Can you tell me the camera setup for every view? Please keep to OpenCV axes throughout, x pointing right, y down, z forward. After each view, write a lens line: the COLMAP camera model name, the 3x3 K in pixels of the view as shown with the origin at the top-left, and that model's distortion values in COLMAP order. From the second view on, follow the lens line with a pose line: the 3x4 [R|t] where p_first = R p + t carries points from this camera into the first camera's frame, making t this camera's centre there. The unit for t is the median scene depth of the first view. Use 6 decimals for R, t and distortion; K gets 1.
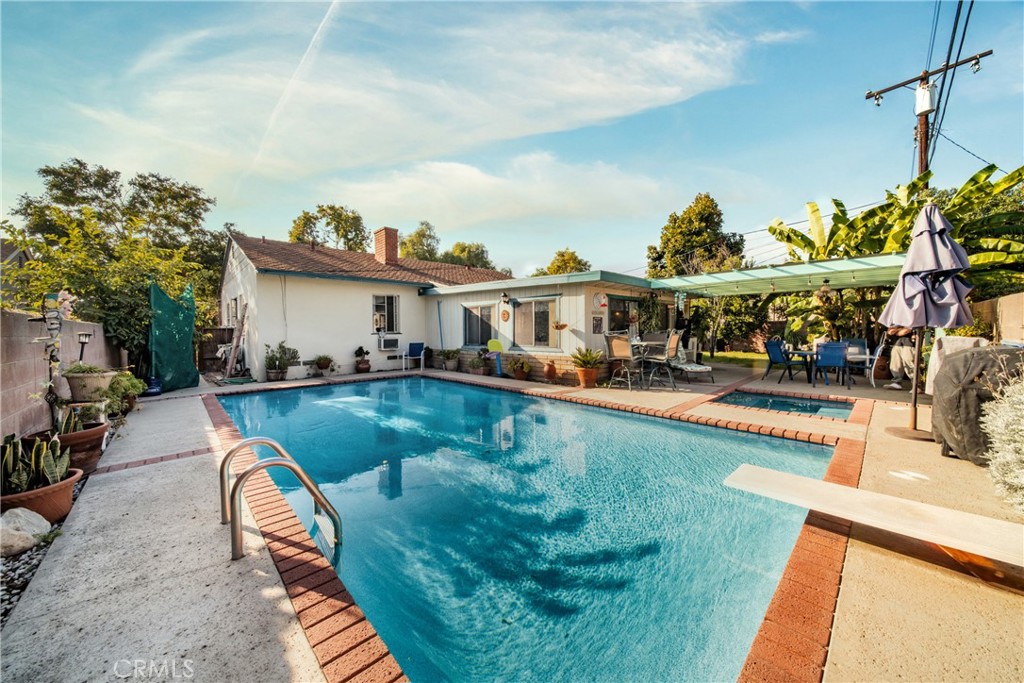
lens RADIAL K [[360.9, 0, 516.6], [0, 360.9, 338.0], [0, 0, 1]] dist [-0.009176, 0.000019]
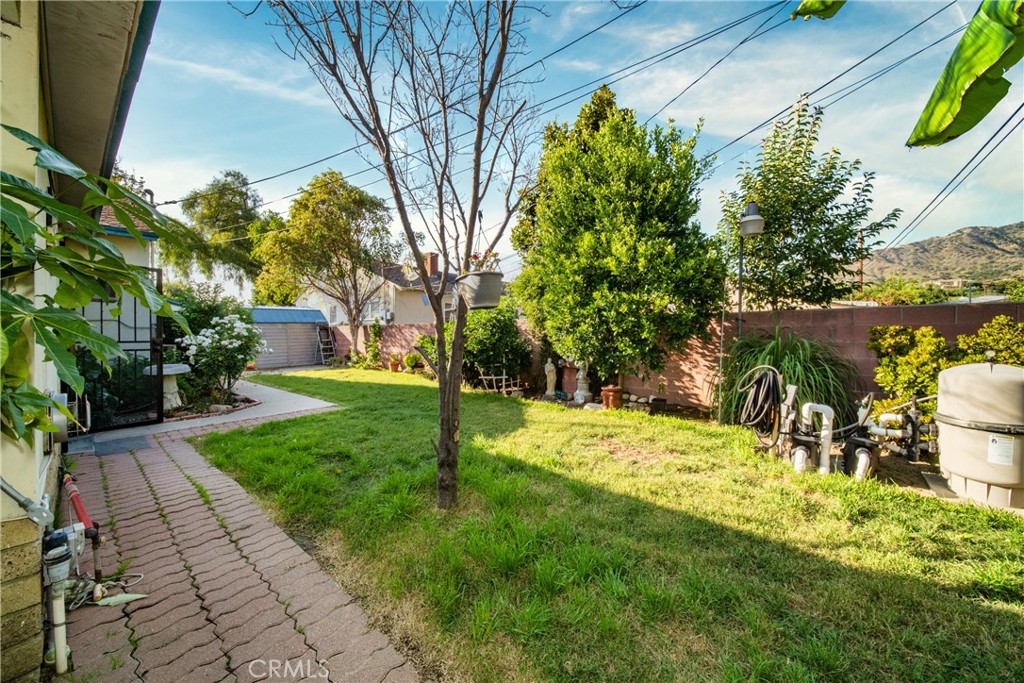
lens RADIAL K [[360.9, 0, 511.3], [0, 360.9, 337.5], [0, 0, 1]] dist [-0.009176, 0.000019]
pose [[0.994234, 0.007860, 0.106946, 0.666194], [-0.006551, 0.999899, -0.012592, -0.026008], [-0.107034, 0.011819, 0.994185, 0.979058]]
